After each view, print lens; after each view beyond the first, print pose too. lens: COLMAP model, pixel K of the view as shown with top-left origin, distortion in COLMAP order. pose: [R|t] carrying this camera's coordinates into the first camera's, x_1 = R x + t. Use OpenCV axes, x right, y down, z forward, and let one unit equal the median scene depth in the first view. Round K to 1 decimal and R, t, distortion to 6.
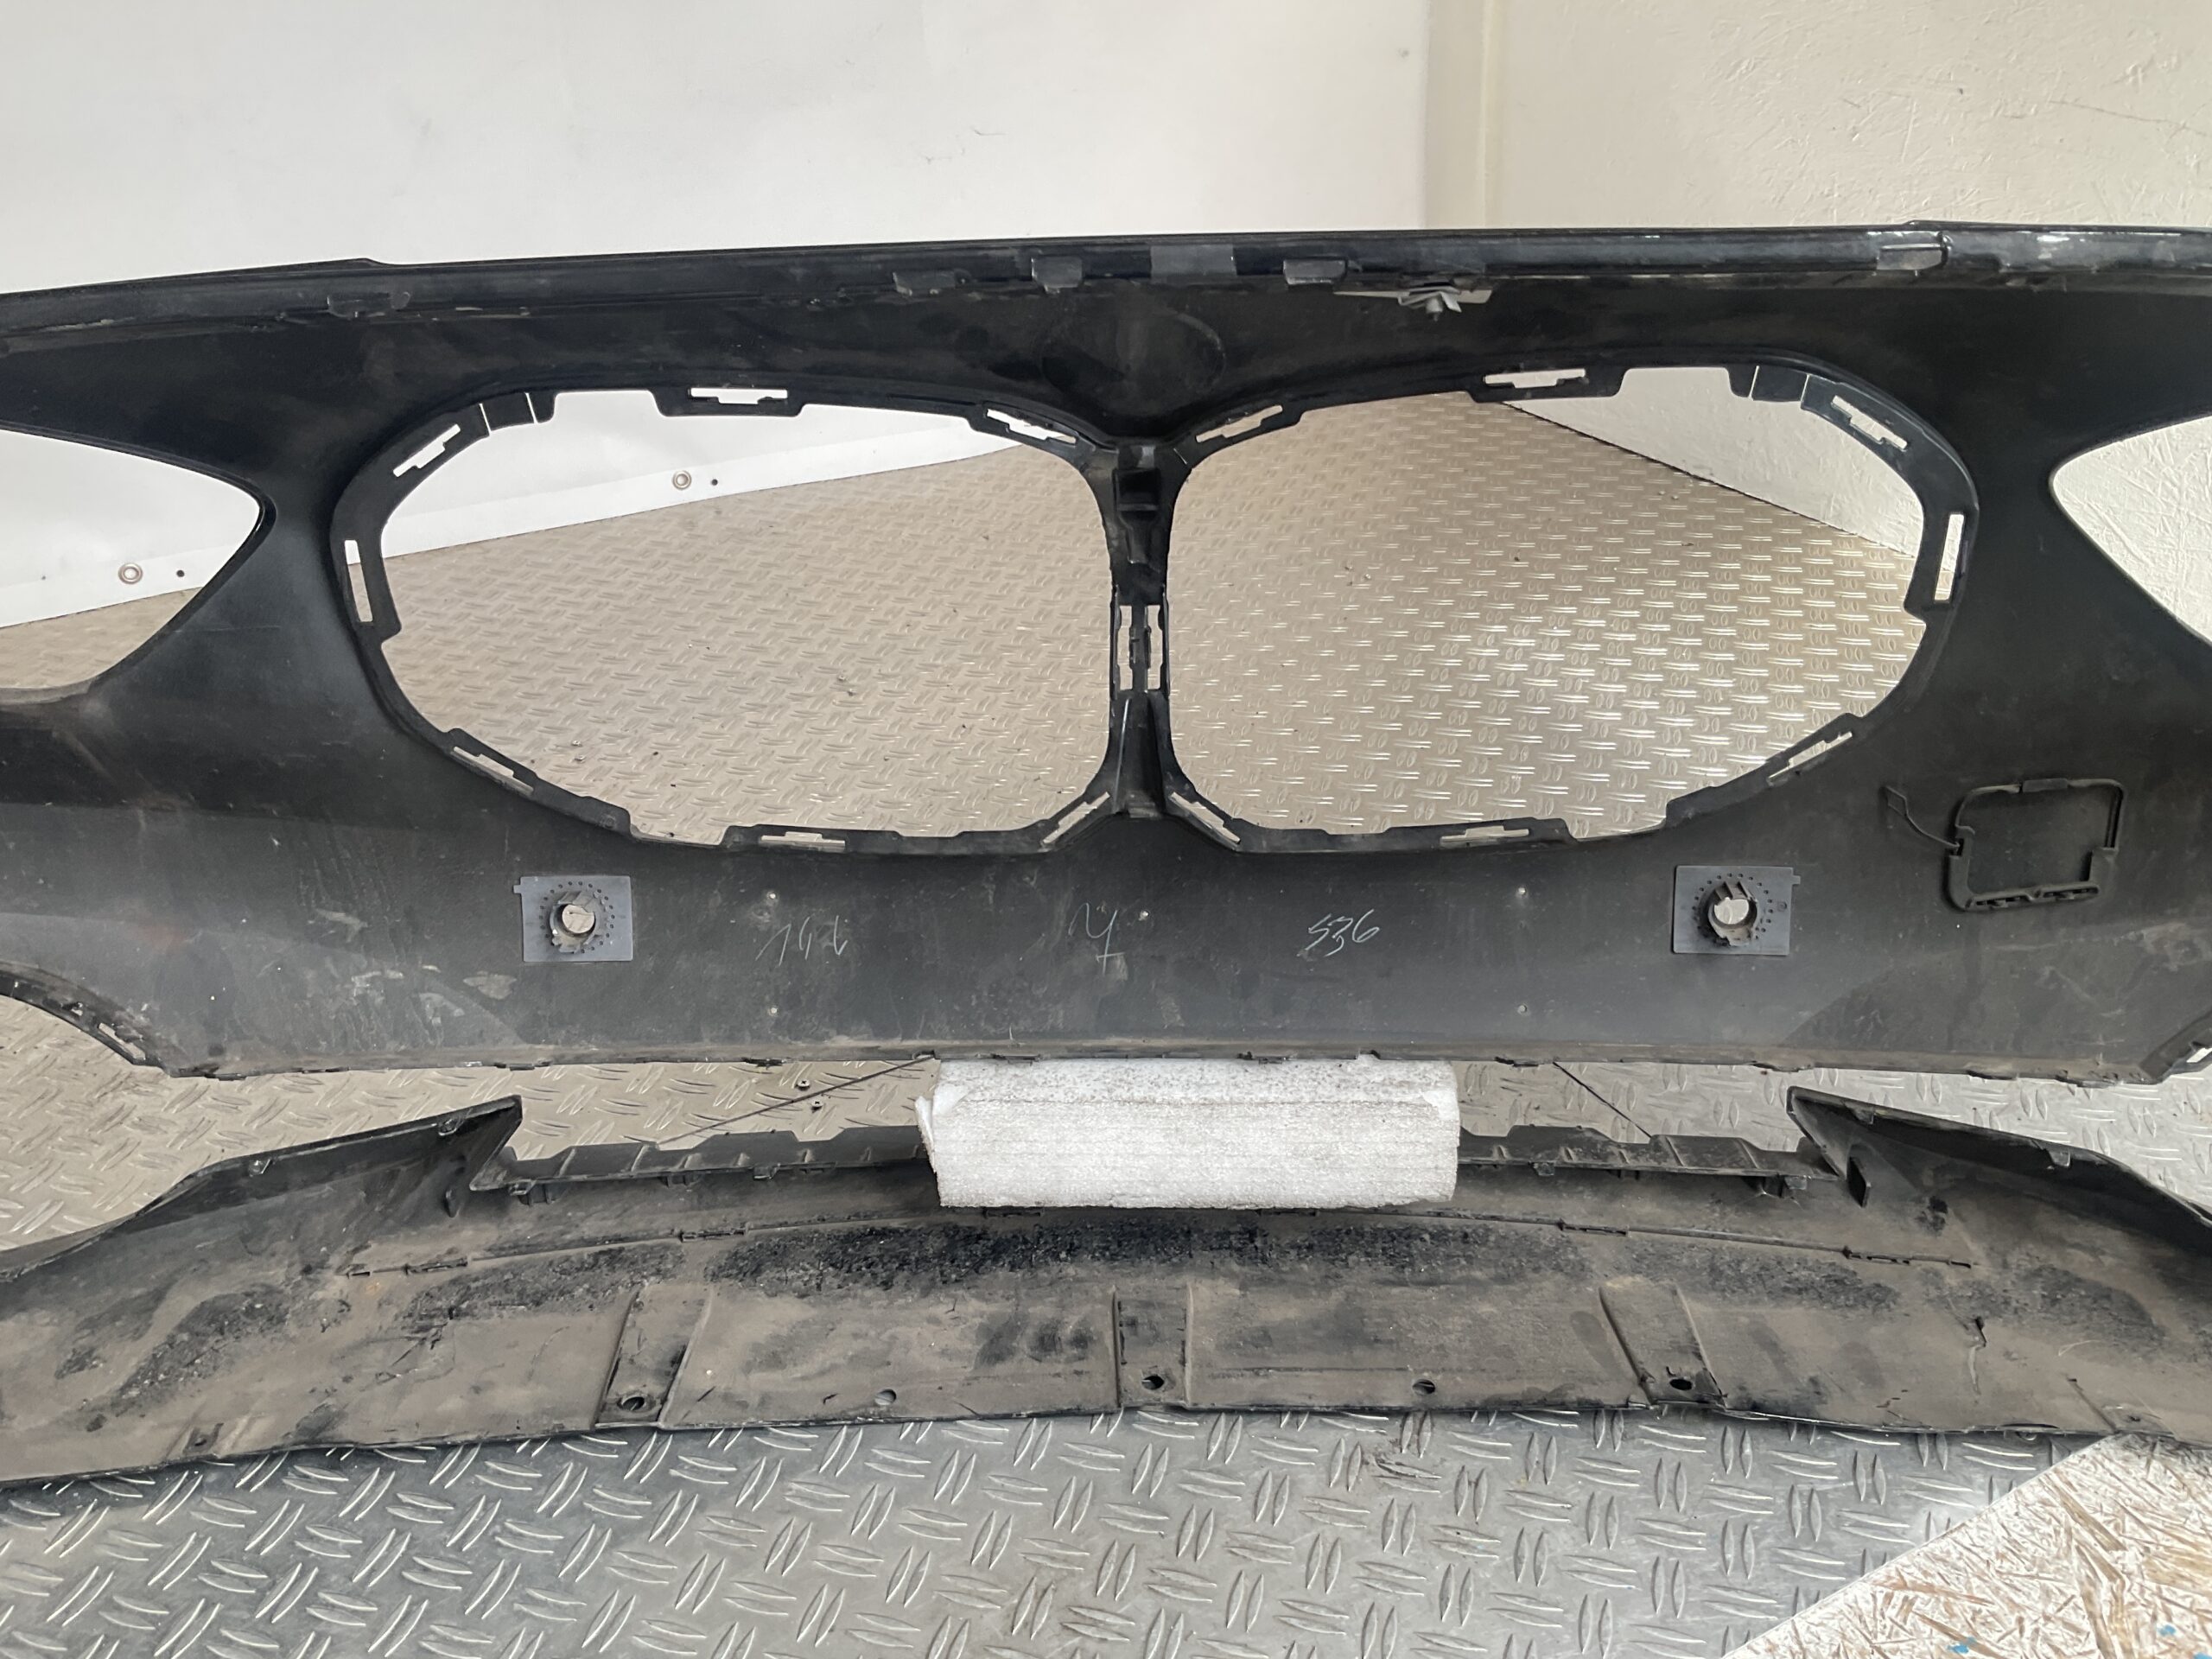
lens RADIAL K [[1828.8, 0, 1111.3], [0, 1828.8, 818.6], [0, 0, 1]] dist [0.075952, -0.149723]
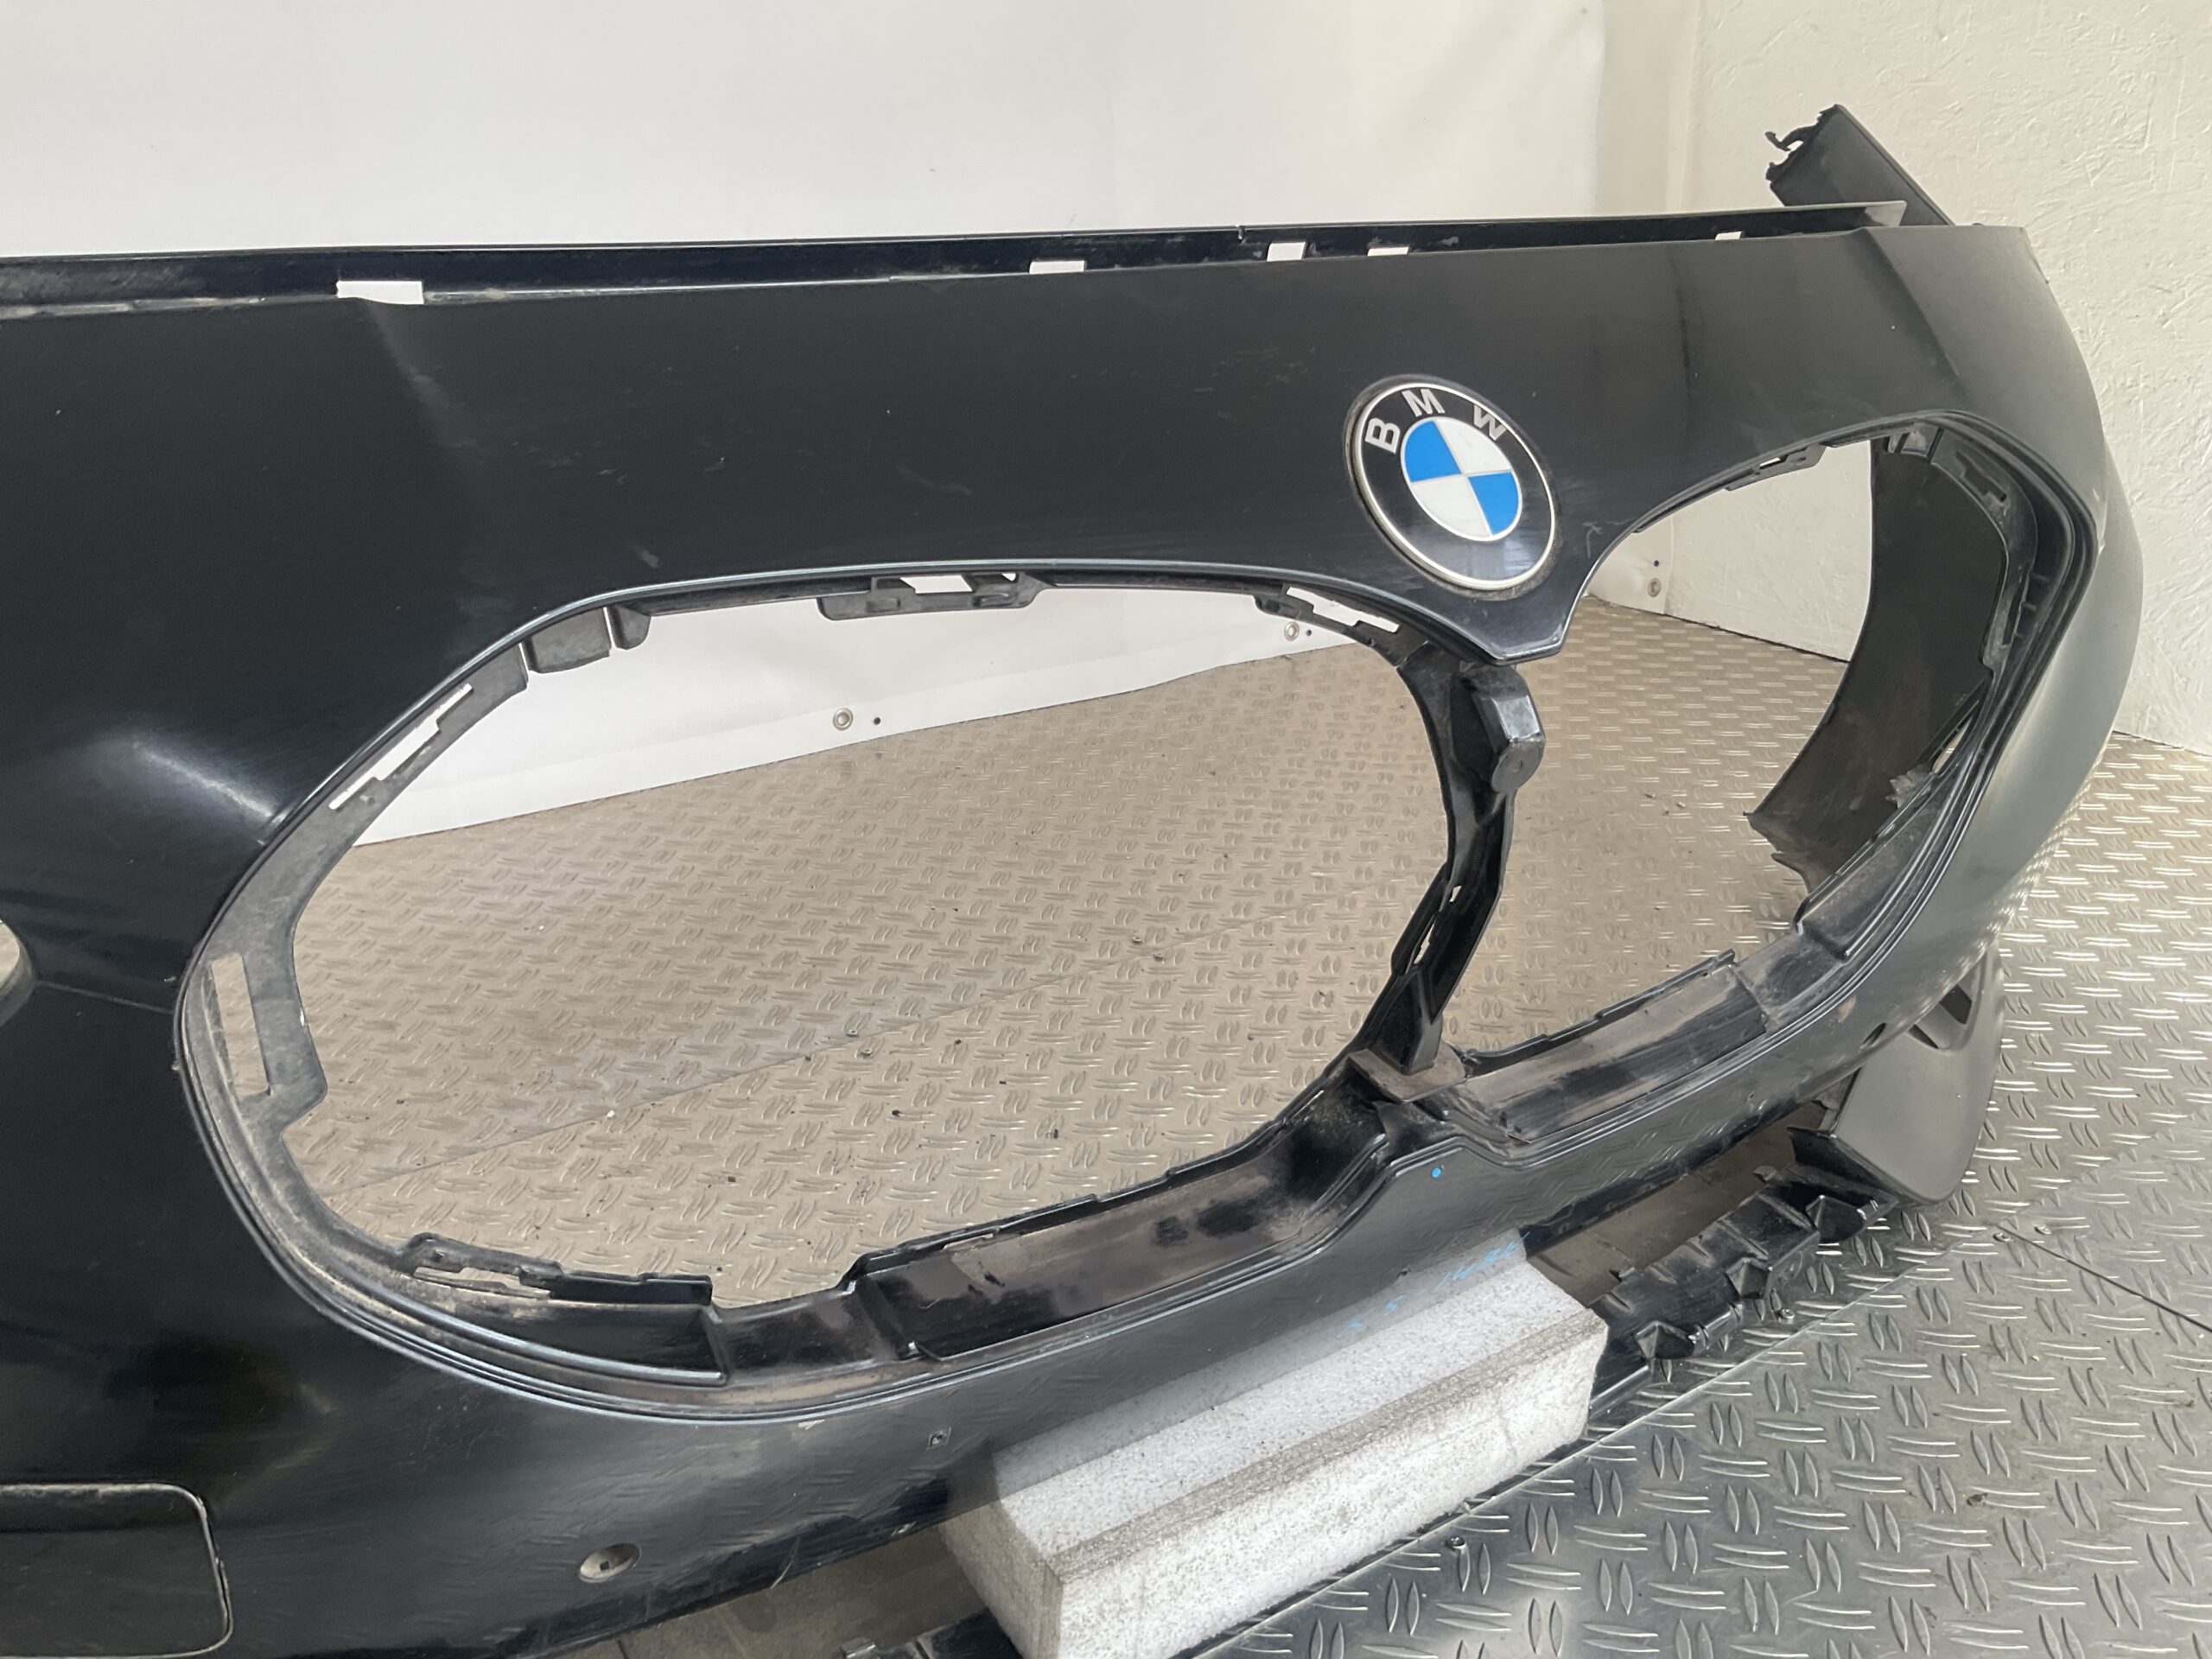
lens RADIAL K [[1828.8, 0, 1101.4], [0, 1828.8, 817.0], [0, 0, 1]] dist [0.075952, -0.149723]
pose [[0.996042, -0.026058, 0.084984, -0.398829], [0.037546, 0.989925, -0.136523, -0.034193], [-0.080570, 0.139174, 0.986985, 0.311921]]
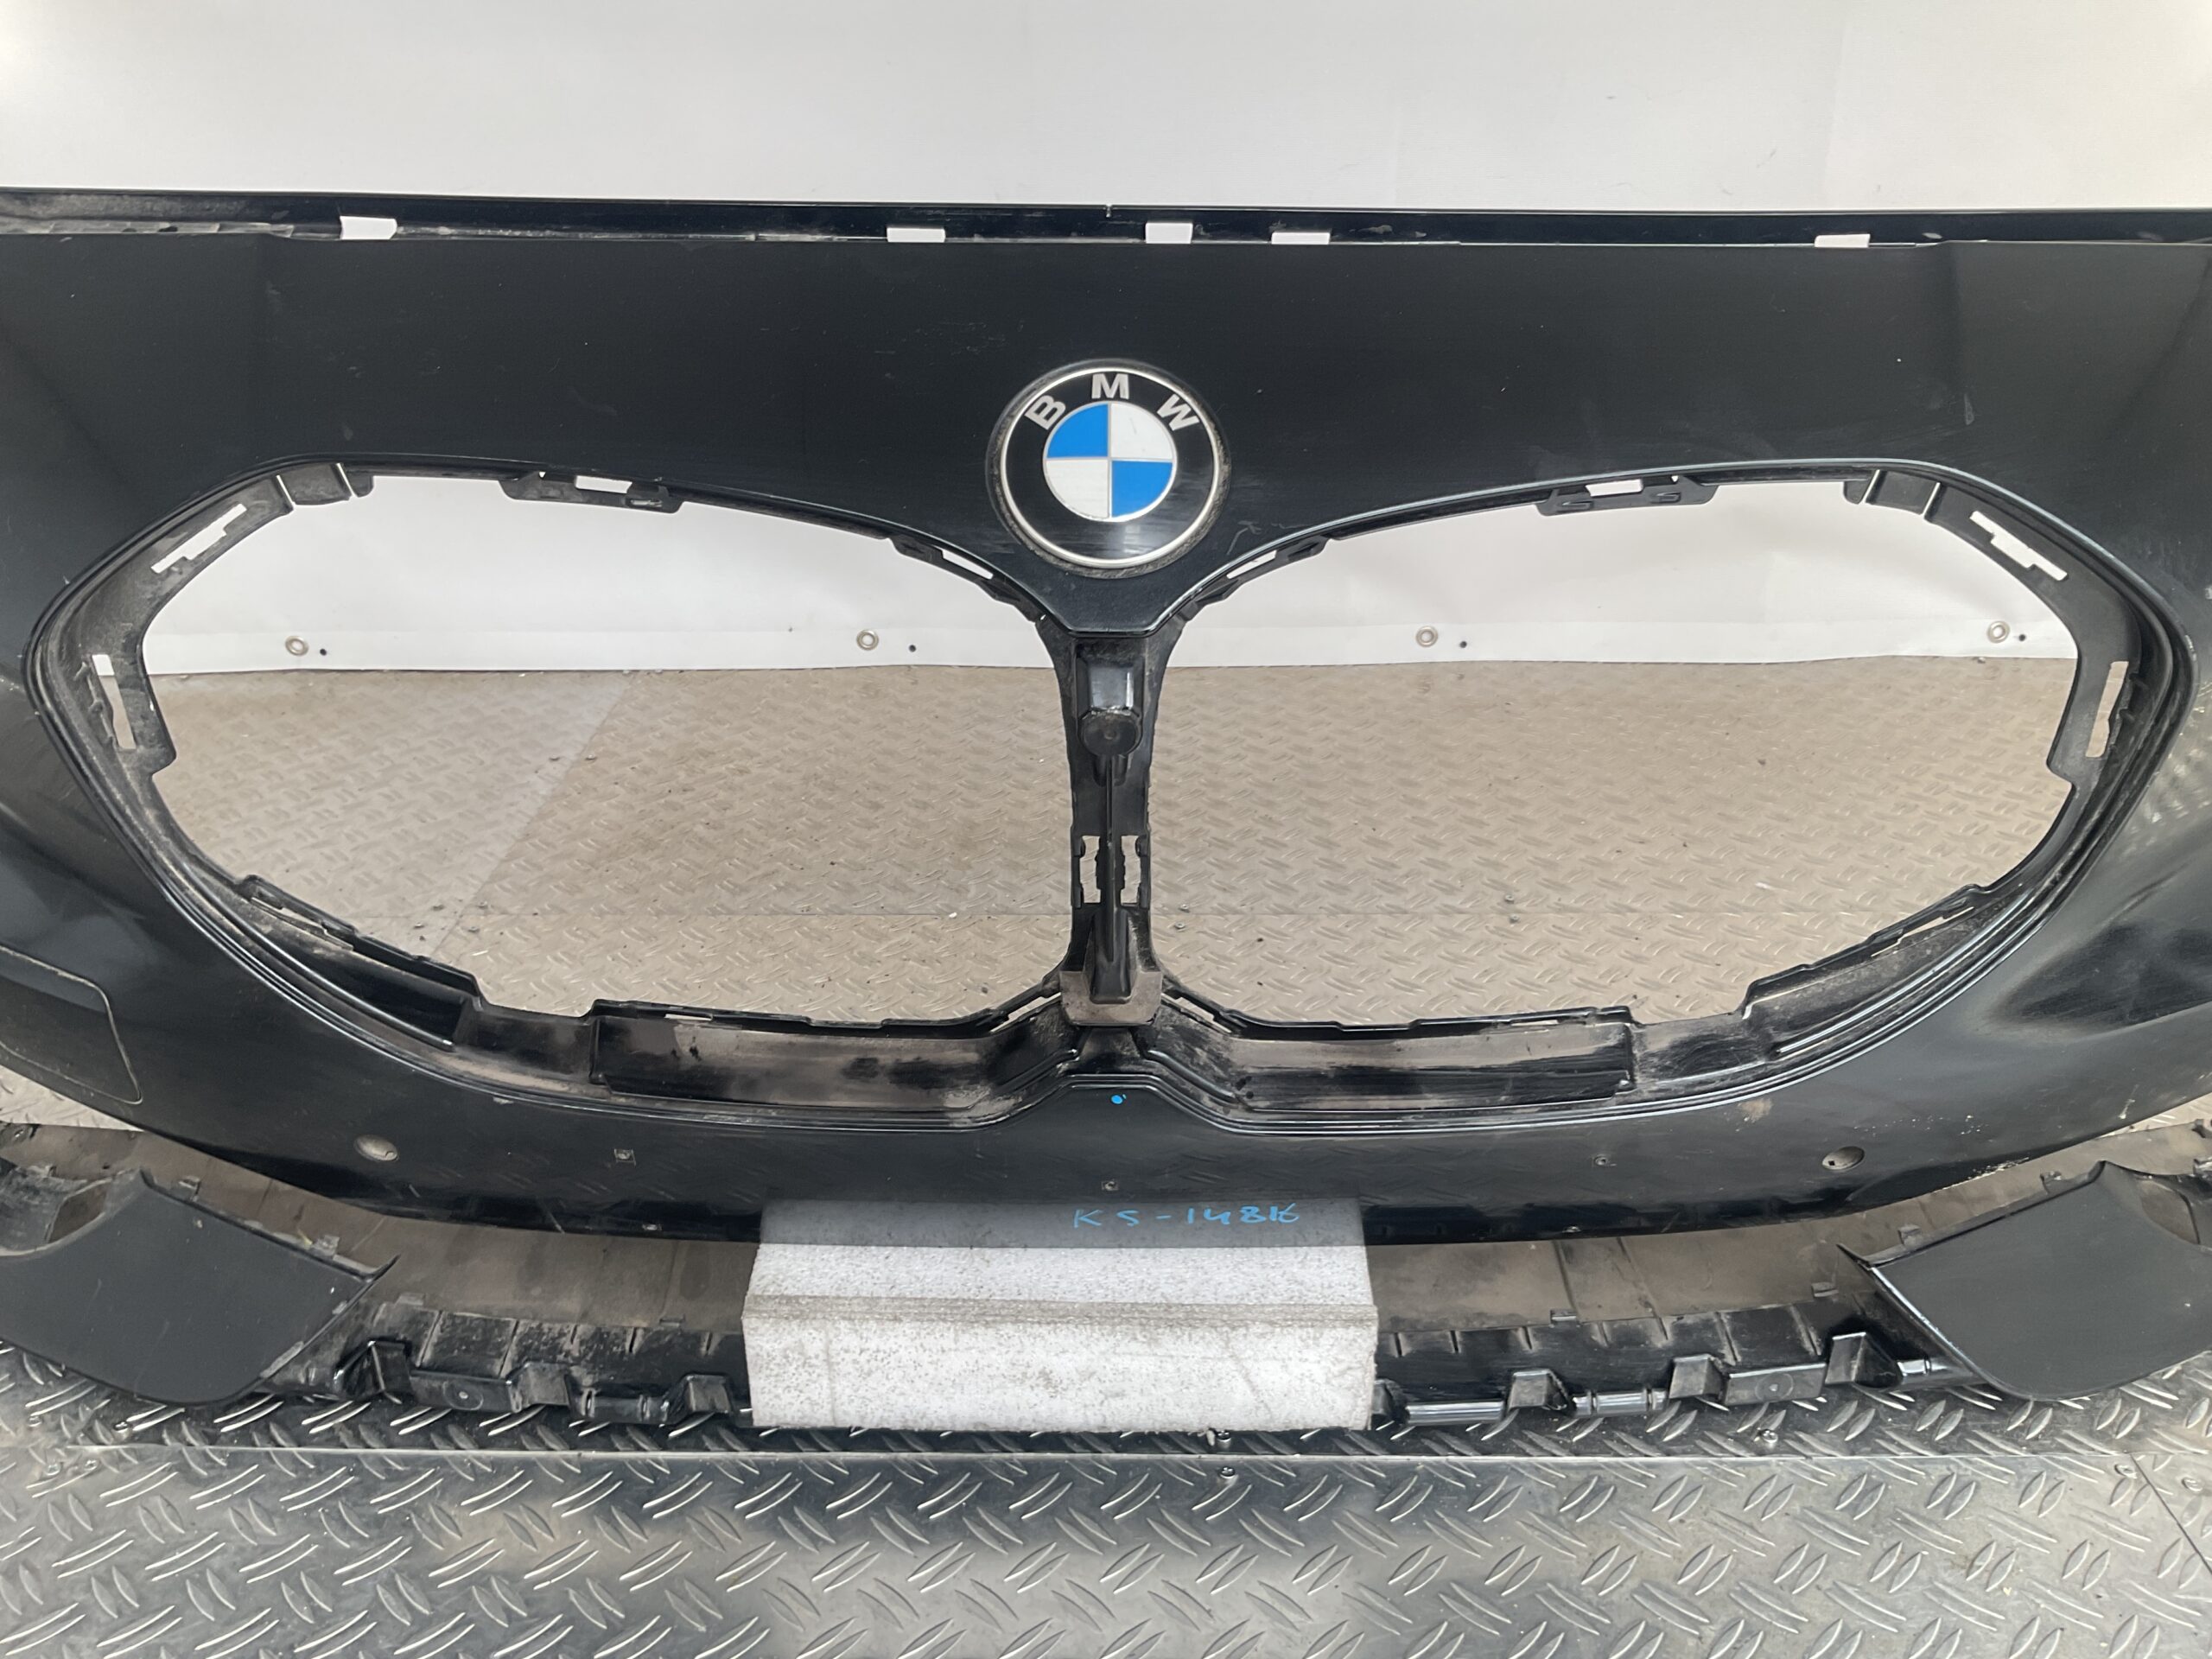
lens RADIAL K [[1828.8, 0, 1113.9], [0, 1828.8, 818.2], [0, 0, 1]] dist [0.075952, -0.149723]
pose [[0.875289, 0.203612, -0.438648, 0.084956], [-0.238583, 0.970789, -0.025453, -0.083449], [0.420652, 0.126932, 0.898299, 0.316643]]
